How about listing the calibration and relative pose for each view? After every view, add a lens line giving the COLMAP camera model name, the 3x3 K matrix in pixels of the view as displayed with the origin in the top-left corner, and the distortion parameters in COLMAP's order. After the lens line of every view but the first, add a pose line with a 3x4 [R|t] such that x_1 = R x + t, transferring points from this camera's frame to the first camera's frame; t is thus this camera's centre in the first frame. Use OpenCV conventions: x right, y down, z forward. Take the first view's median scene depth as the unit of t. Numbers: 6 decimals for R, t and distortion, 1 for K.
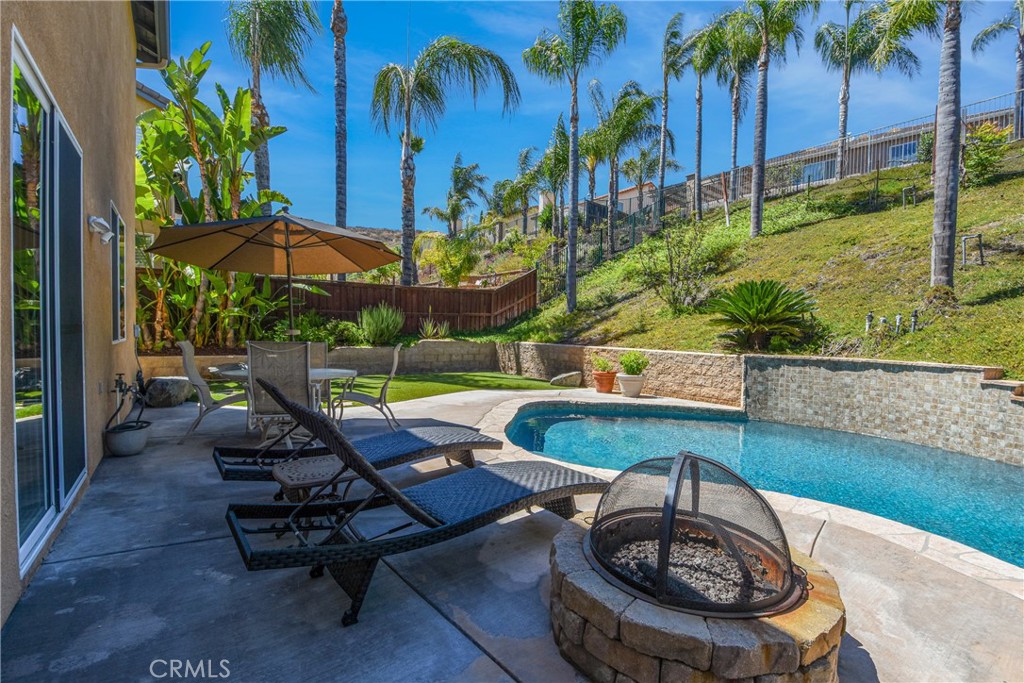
lens RADIAL K [[449.3, 0, 495.4], [0, 449.3, 342.1], [0, 0, 1]] dist [-0.016888, -0.000294]
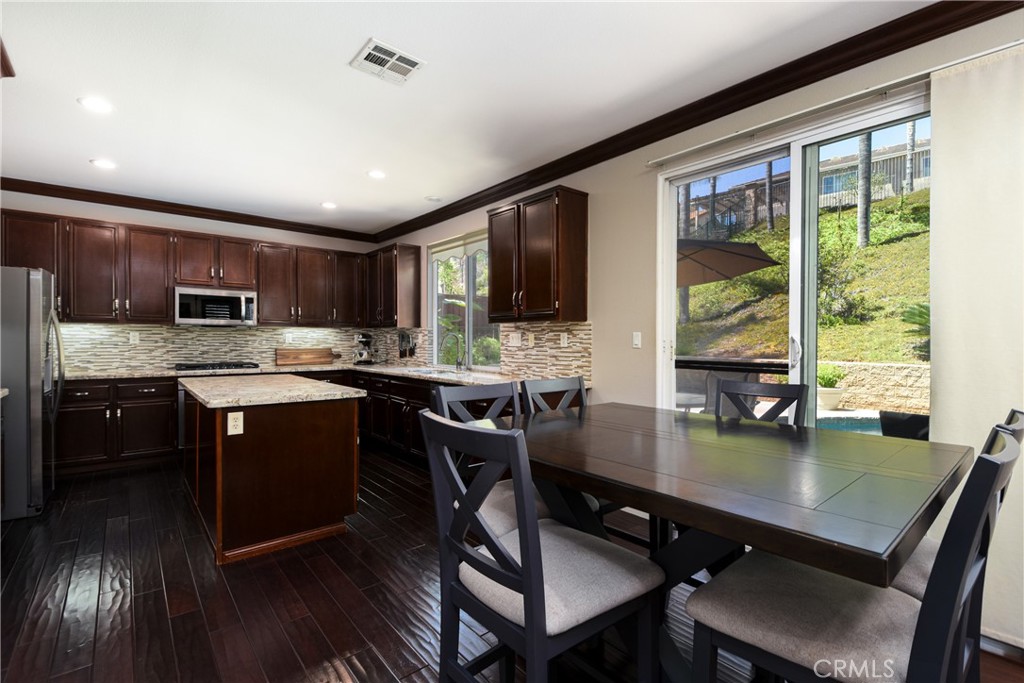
lens RADIAL K [[460.7, 0, 512.0], [0, 460.7, 341.5], [0, 0, 1]] dist [0.010542, -0.000139]
pose [[0.996002, -0.016695, 0.087758, -0.503462], [0.018473, 0.999639, -0.019487, -0.023453], [-0.087401, 0.021030, 0.995951, 0.033365]]
